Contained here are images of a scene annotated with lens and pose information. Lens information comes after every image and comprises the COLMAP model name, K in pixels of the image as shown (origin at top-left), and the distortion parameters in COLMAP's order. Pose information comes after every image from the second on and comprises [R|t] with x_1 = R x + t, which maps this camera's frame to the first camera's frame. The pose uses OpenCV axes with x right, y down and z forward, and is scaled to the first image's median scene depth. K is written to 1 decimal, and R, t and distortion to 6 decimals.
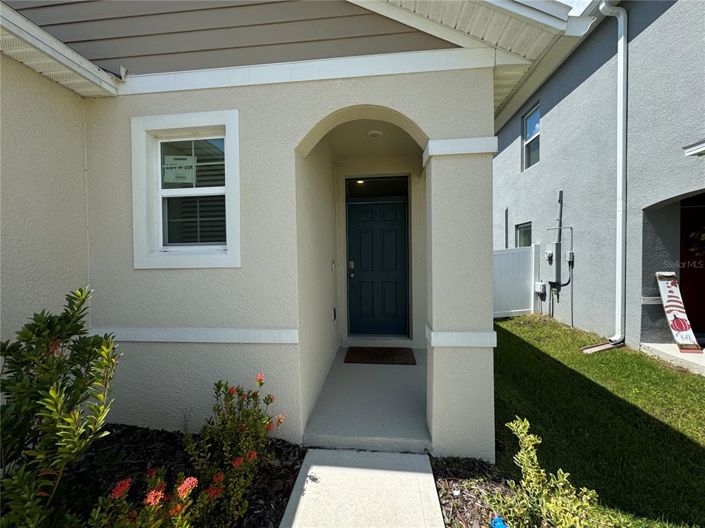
lens RADIAL K [[281.7, 0, 352.5], [0, 281.7, 264.0], [0, 0, 1]] dist [-0.001048, -0.000208]
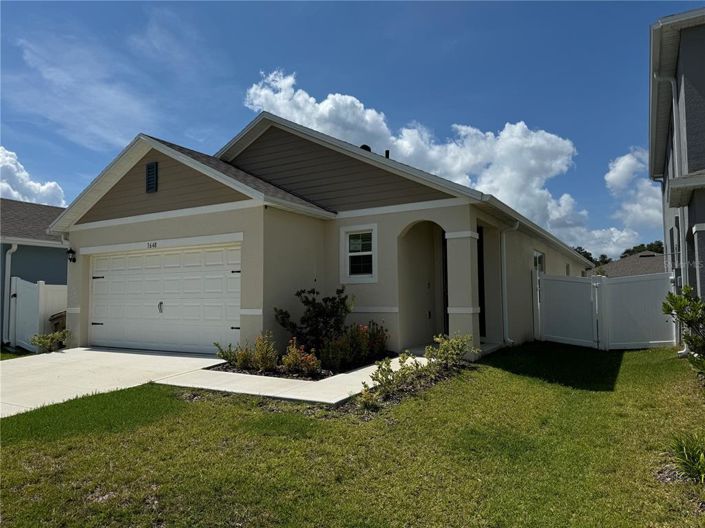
lens RADIAL K [[501.4, 0, 352.5], [0, 501.4, 264.0], [0, 0, 1]] dist [0.000317, 0.000012]
pose [[0.910621, -0.023183, -0.412593, 1.247467], [-0.013585, 0.996206, -0.085957, 0.228960], [0.413020, 0.083879, 0.906851, -3.156969]]
